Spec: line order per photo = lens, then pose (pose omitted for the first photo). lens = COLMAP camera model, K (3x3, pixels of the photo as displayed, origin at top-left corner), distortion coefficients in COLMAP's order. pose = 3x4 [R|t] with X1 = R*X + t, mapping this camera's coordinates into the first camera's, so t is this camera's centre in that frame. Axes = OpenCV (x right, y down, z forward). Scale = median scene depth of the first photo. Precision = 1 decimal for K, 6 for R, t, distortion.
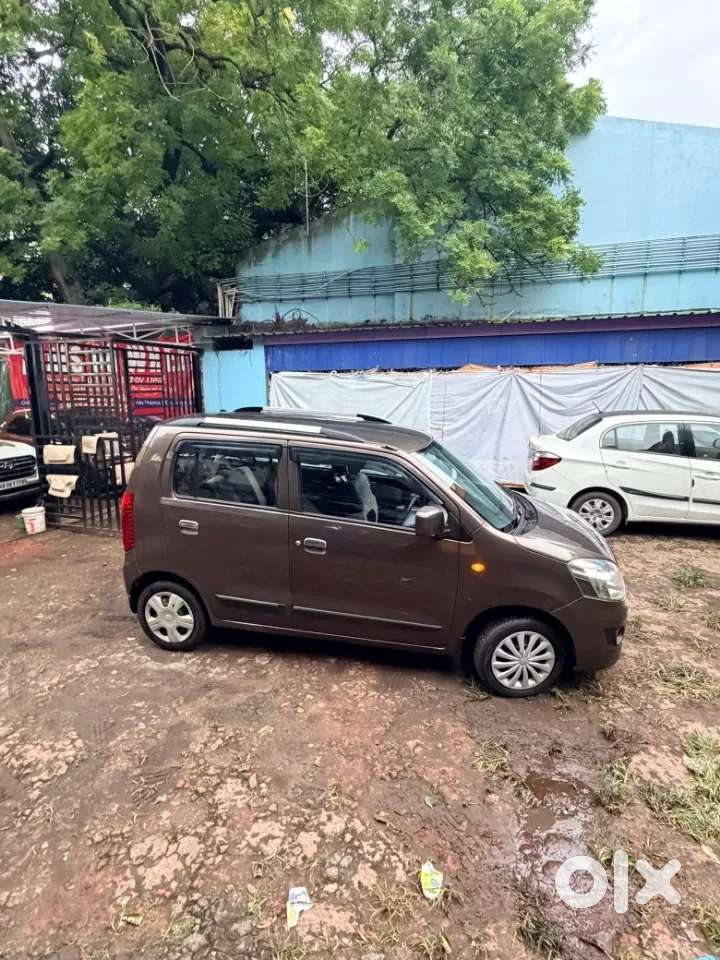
lens RADIAL K [[497.2, 0, 359.6], [0, 497.2, 484.7], [0, 0, 1]] dist [0.003062, -0.000051]
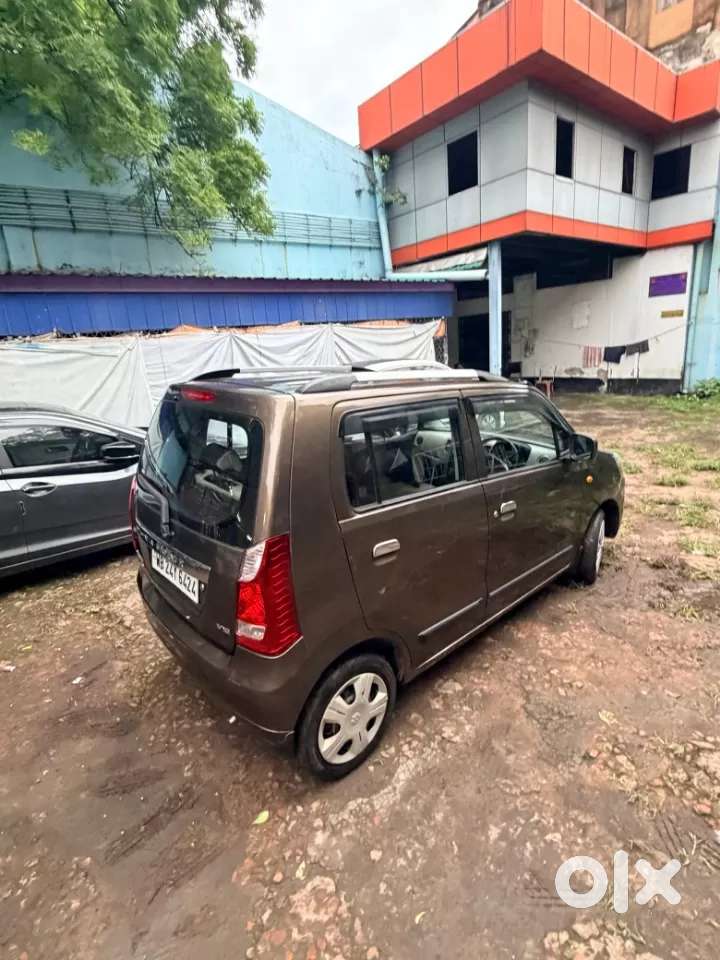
lens RADIAL K [[497.4, 0, 360.0], [0, 497.4, 480.0], [0, 0, 1]] dist [0.002051, 0.000190]
pose [[0.563601, -0.248409, 0.787811, -0.455493], [0.224231, 0.963910, 0.143521, -0.053318], [-0.795031, 0.095763, 0.598962, 0.358216]]
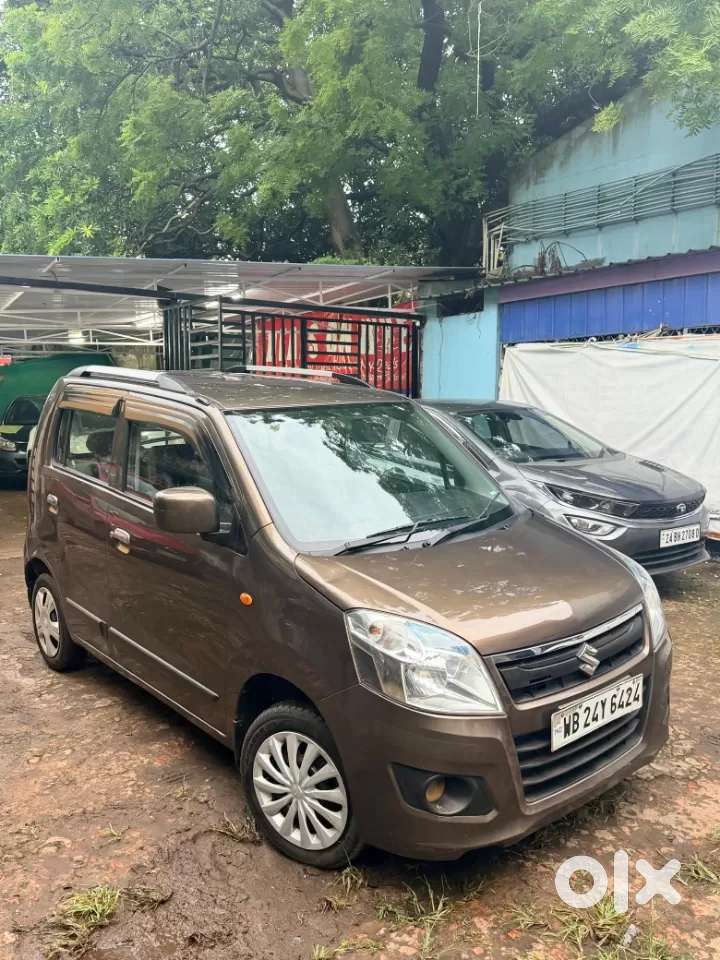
lens RADIAL K [[787.9, 0, 360.1], [0, 787.9, 487.9], [0, 0, 1]] dist [0.070025, -0.093539]
pose [[0.799515, 0.078093, -0.595548, 0.432294], [-0.126875, 0.991097, -0.040368, 0.027089], [0.587094, 0.107836, 0.802304, 0.154515]]
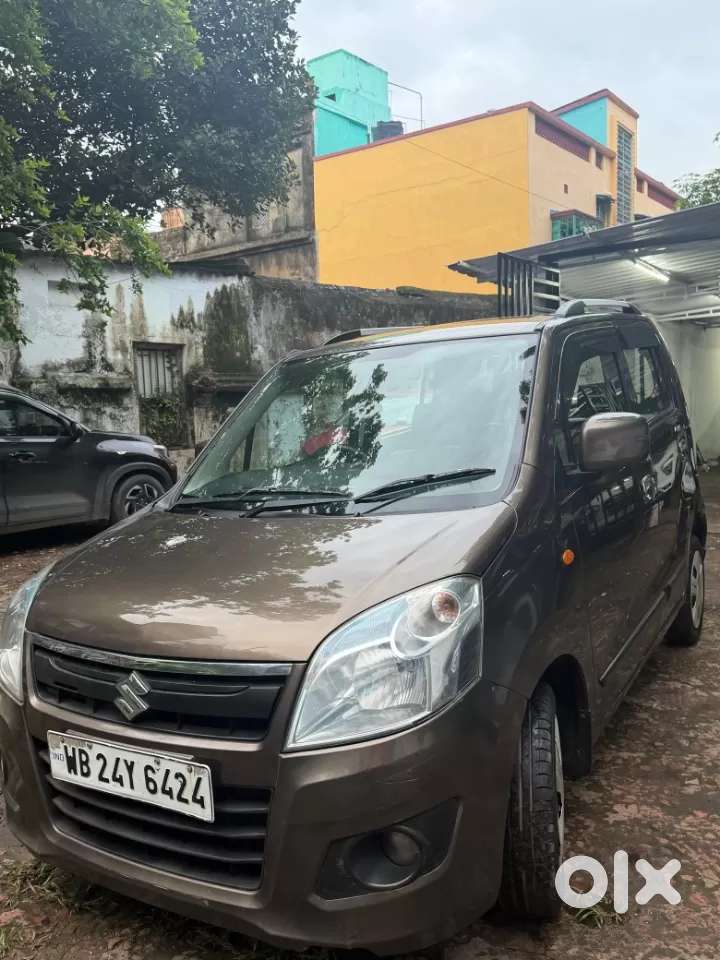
lens RADIAL K [[787.9, 0, 360.1], [0, 787.9, 487.9], [0, 0, 1]] dist [0.070025, -0.093539]
pose [[-0.296918, 0.128882, -0.946165, 0.524042], [-0.151572, 0.971927, 0.179956, -0.052409], [0.942797, 0.196845, -0.269048, 0.707203]]
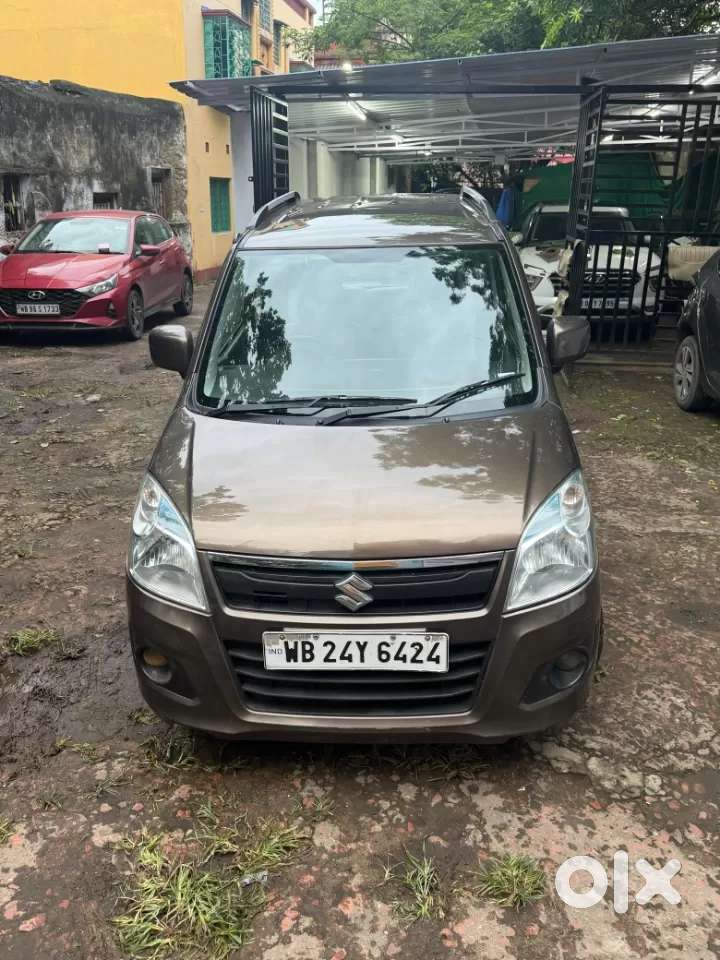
lens RADIAL K [[804.0, 0, 359.4], [0, 804.0, 463.3], [0, 0, 1]] dist [0.028044, -0.011867]
pose [[0.179801, 0.325977, -0.928122, 0.595853], [-0.209254, 0.934579, 0.287707, -0.069909], [0.961189, 0.142484, 0.236250, 0.478920]]
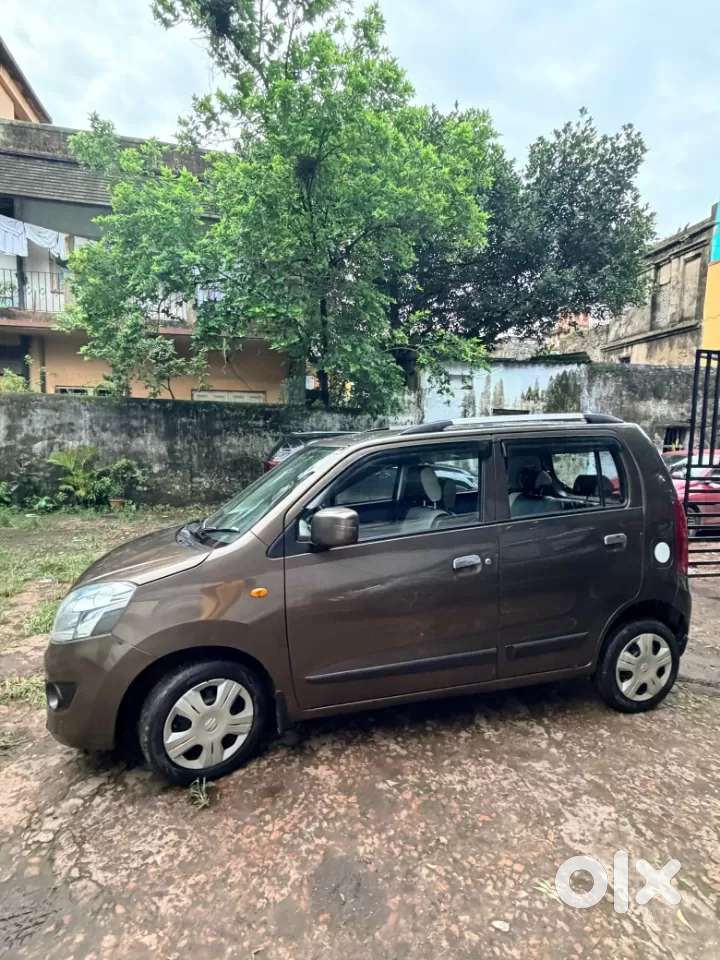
lens RADIAL K [[497.4, 0, 360.0], [0, 497.4, 480.0], [0, 0, 1]] dist [0.002051, 0.000190]
pose [[-0.872035, 0.037414, -0.488011, 0.278310], [-0.109521, 0.956875, 0.269065, -0.156232], [0.477032, 0.288082, -0.830331, 1.016833]]
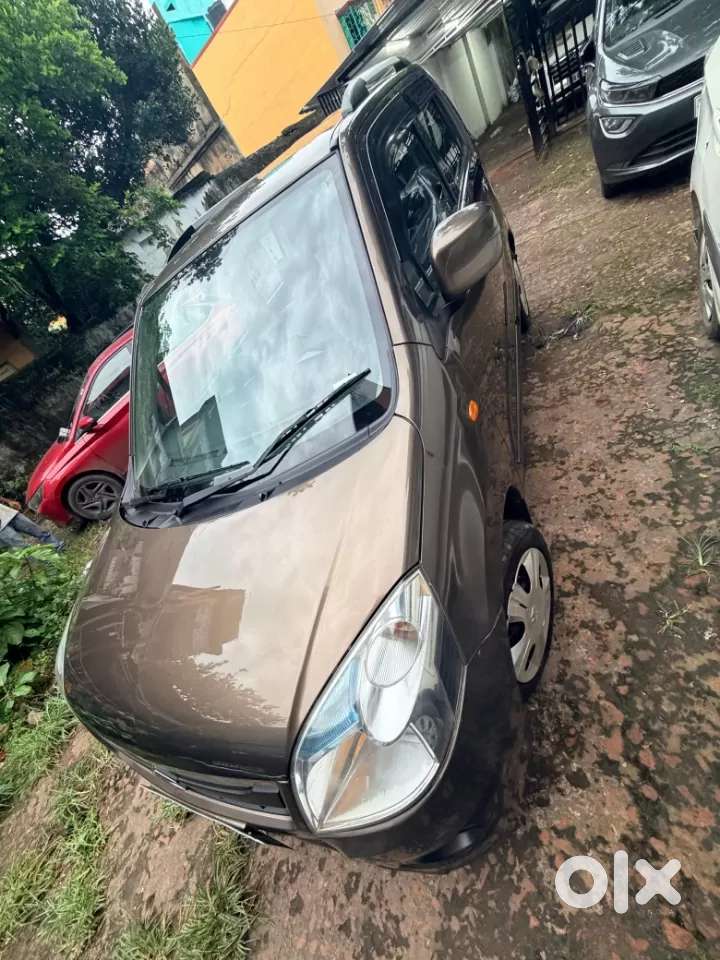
lens RADIAL K [[387.5, 0, 360.0], [0, 387.5, 480.0], [0, 0, 1]] dist [-0.000401, -0.000047]
pose [[-0.127636, 0.698662, -0.703975, 0.814159], [0.328871, 0.699437, 0.634532, -0.103914], [0.935710, -0.150528, -0.319043, 0.811416]]
